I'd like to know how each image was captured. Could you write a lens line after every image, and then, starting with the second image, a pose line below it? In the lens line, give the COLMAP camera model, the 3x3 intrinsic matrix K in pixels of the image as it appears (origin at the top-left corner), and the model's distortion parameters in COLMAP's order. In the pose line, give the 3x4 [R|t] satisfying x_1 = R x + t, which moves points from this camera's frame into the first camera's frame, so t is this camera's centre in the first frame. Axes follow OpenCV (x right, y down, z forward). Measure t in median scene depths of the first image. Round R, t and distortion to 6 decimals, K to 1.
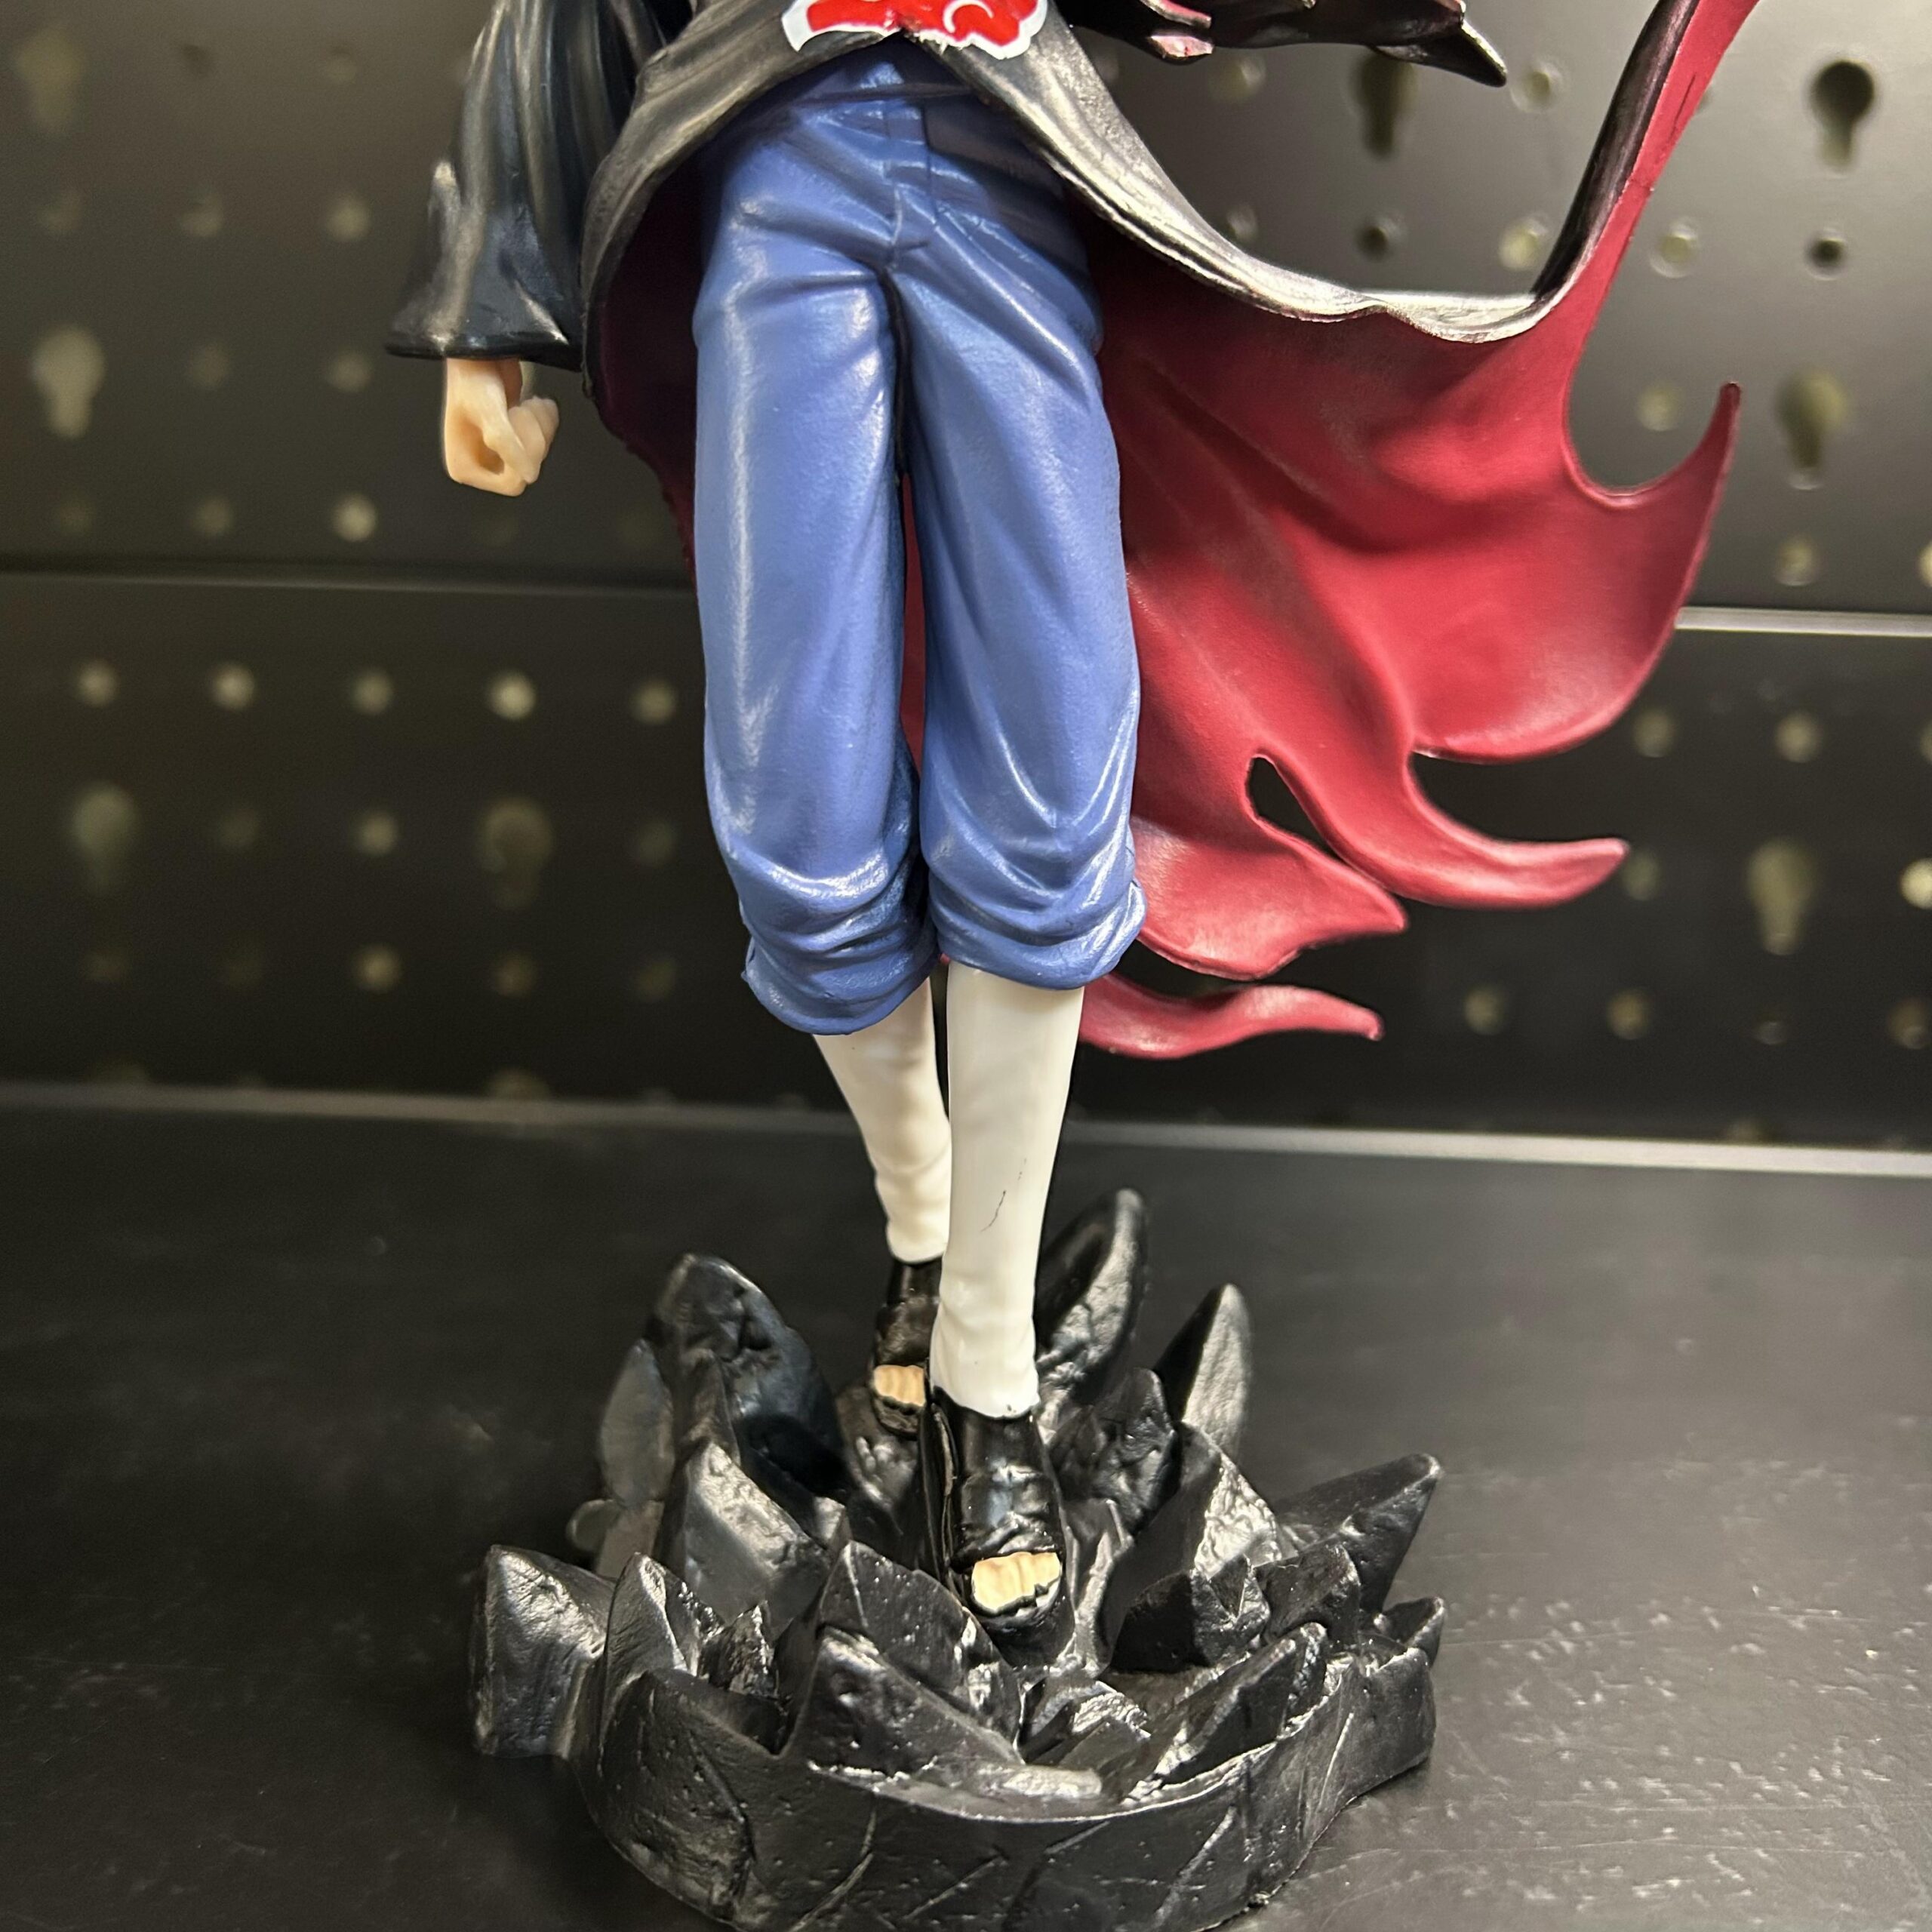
lens RADIAL K [[2004.4, 0, 945.3], [0, 2004.4, 977.9], [0, 0, 1]] dist [0.170858, -0.613849]
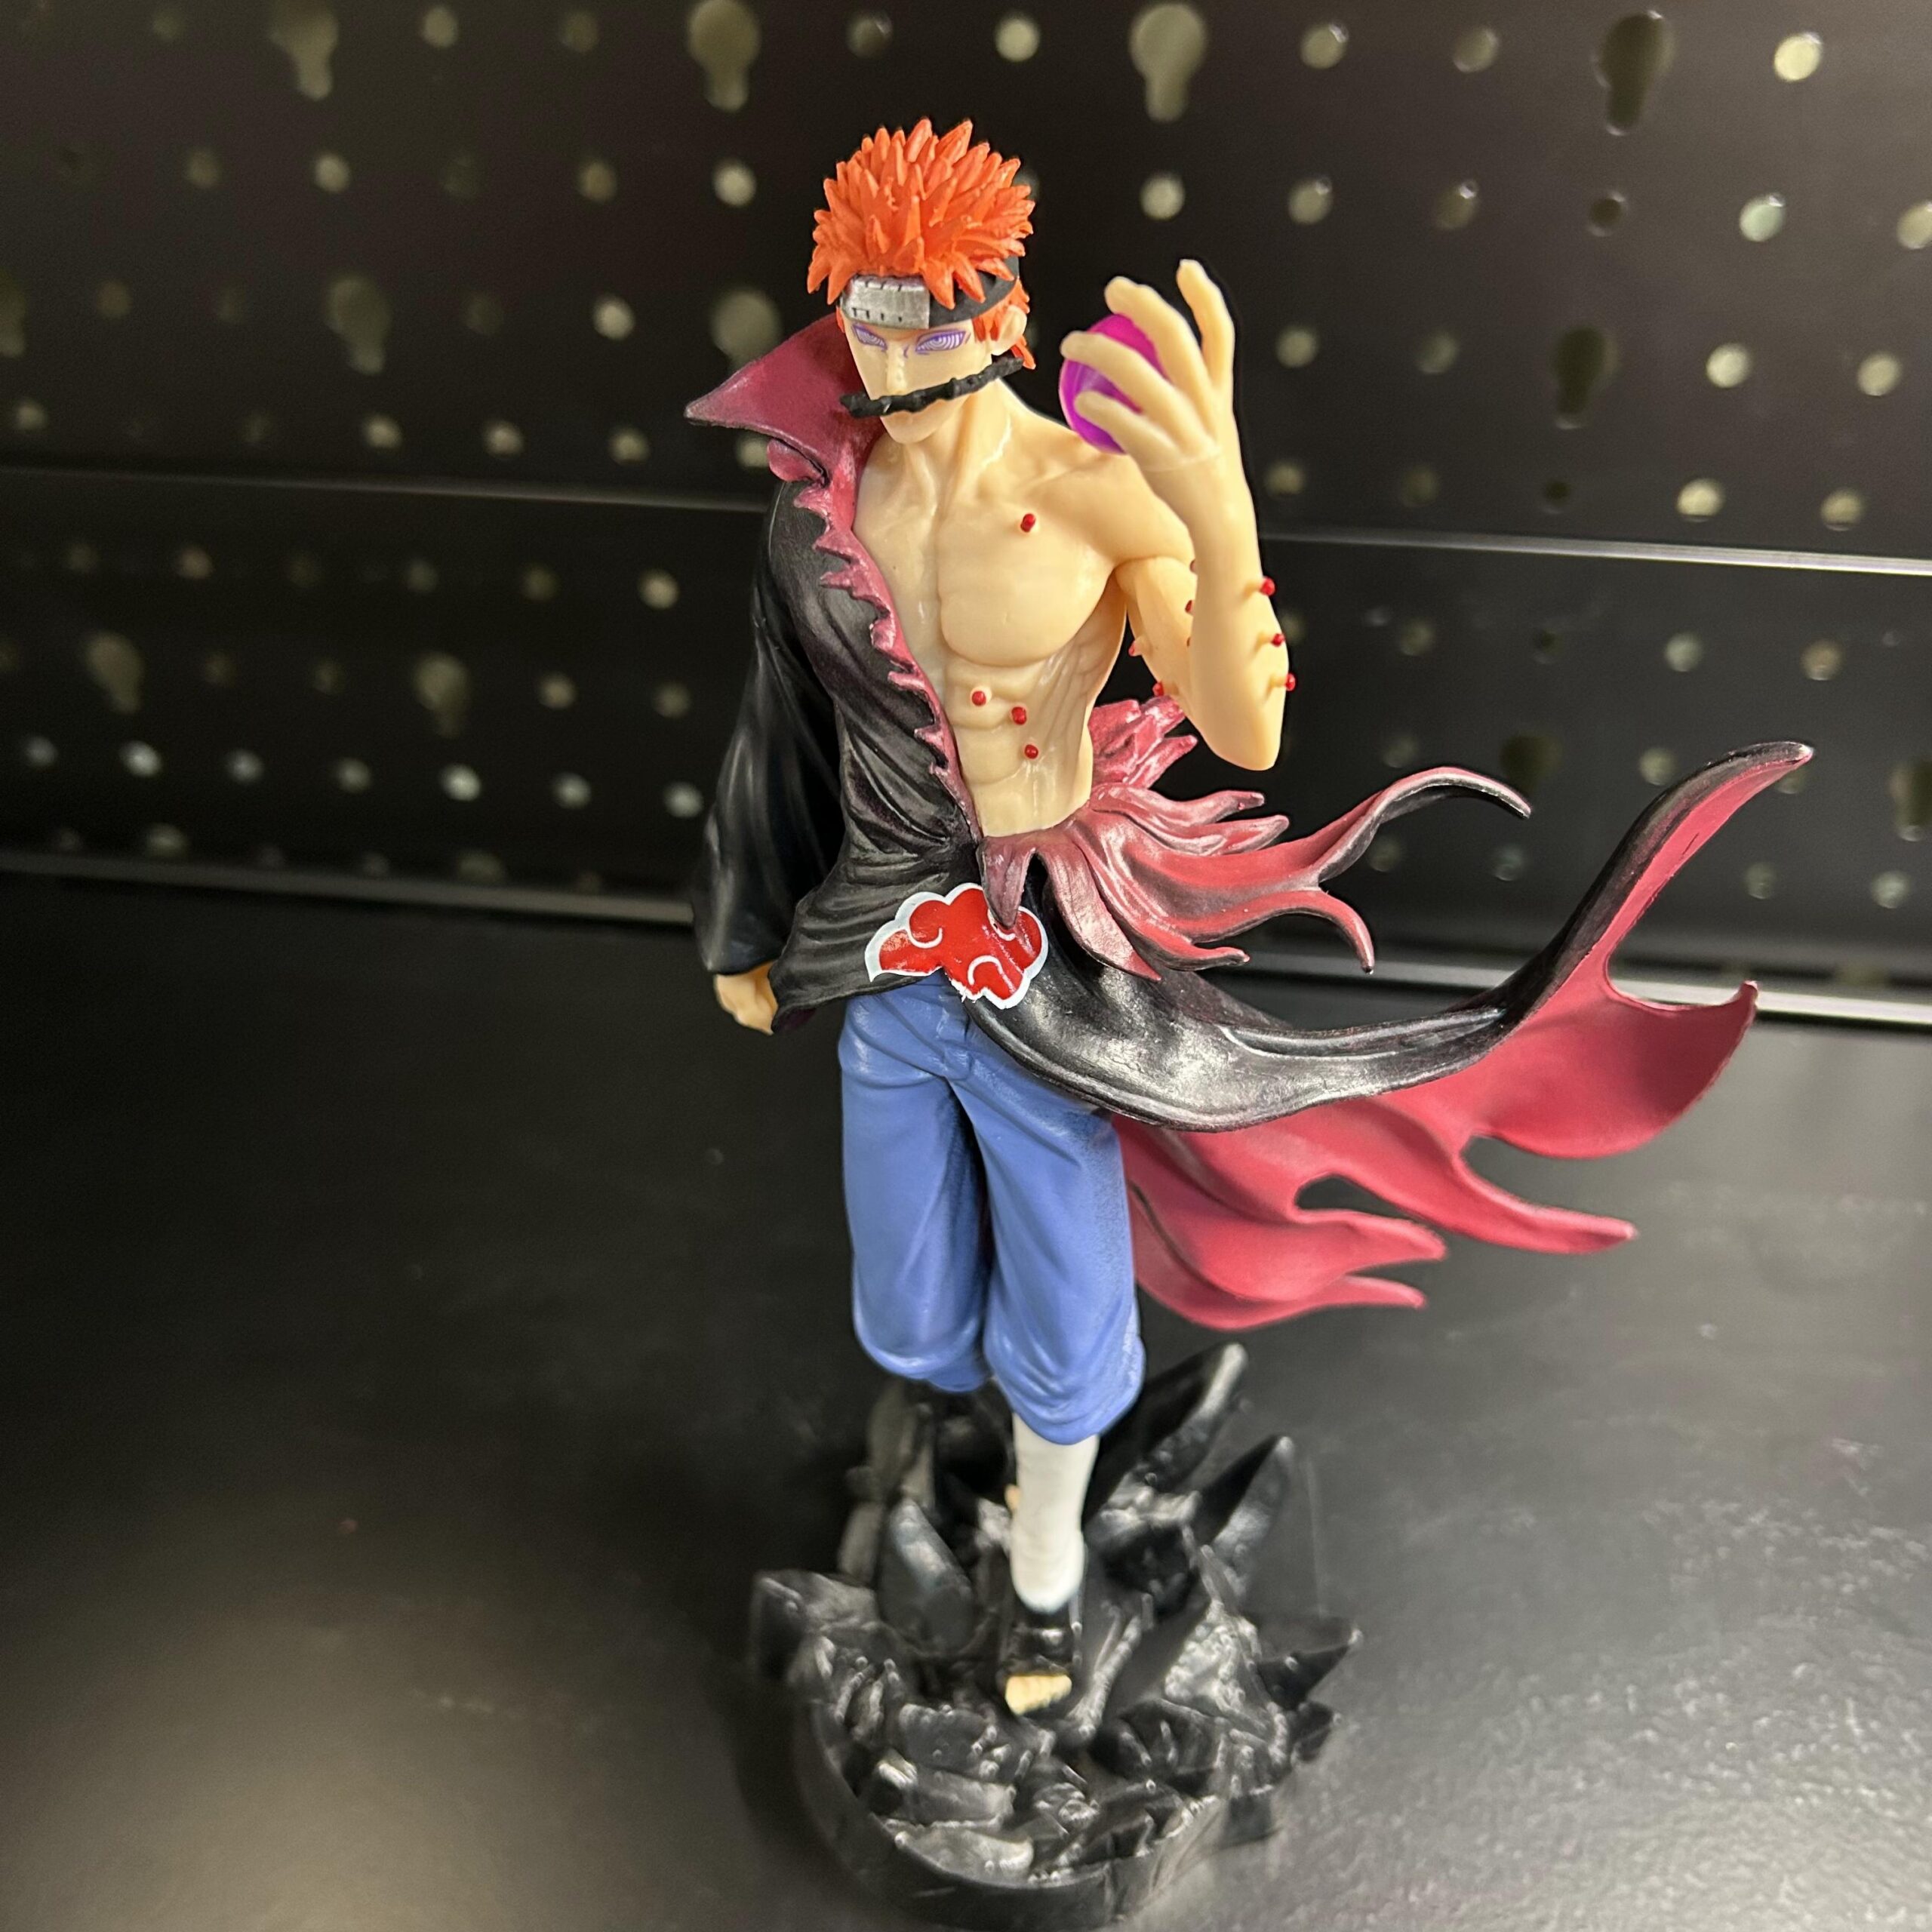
lens RADIAL K [[2004.4, 0, 945.3], [0, 2004.4, 977.9], [0, 0, 1]] dist [0.170858, -0.613849]
pose [[0.938361, 0.173812, -0.298778, 0.373383], [-0.019754, 0.889929, 0.455670, -1.017040], [0.345092, -0.421681, 0.838508, -0.188032]]
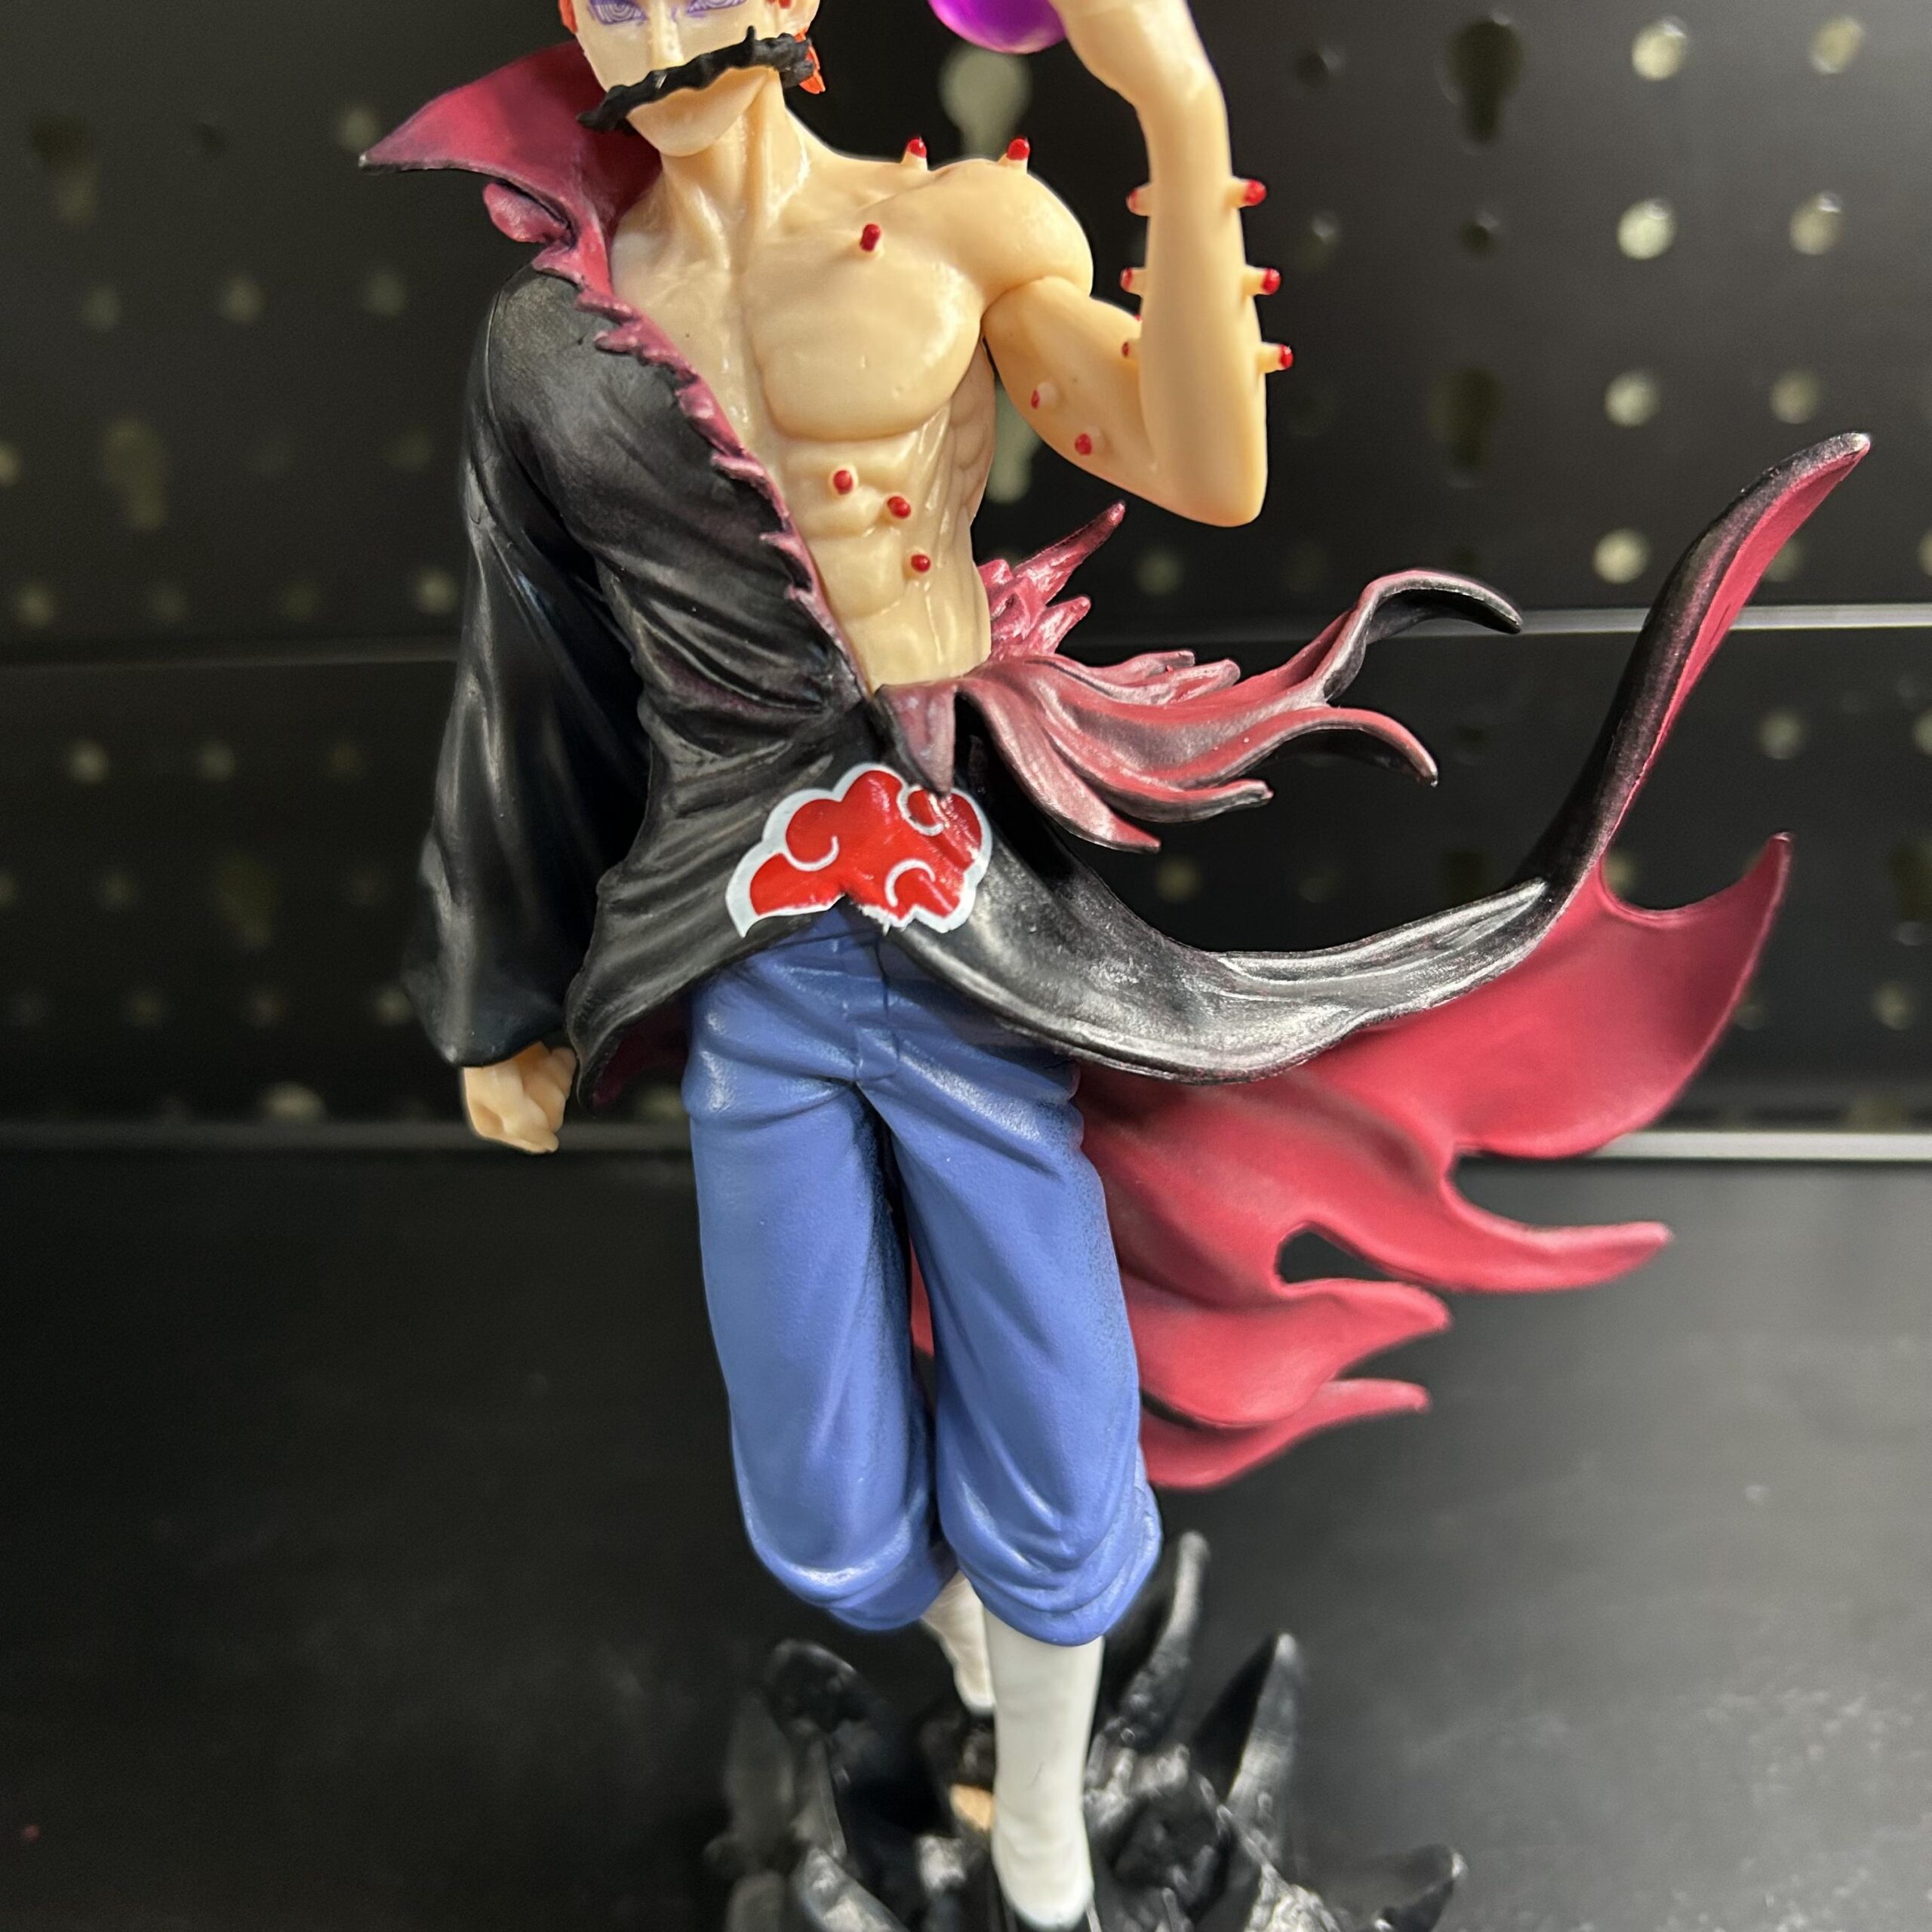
lens RADIAL K [[2062.4, 0, 941.9], [0, 2062.4, 978.6], [0, 0, 1]] dist [0.095245, -0.338508]
pose [[0.993610, -0.049901, -0.101241, 0.115249], [0.074301, 0.964378, 0.253877, -0.623128], [0.084966, -0.259777, 0.961923, 0.012476]]
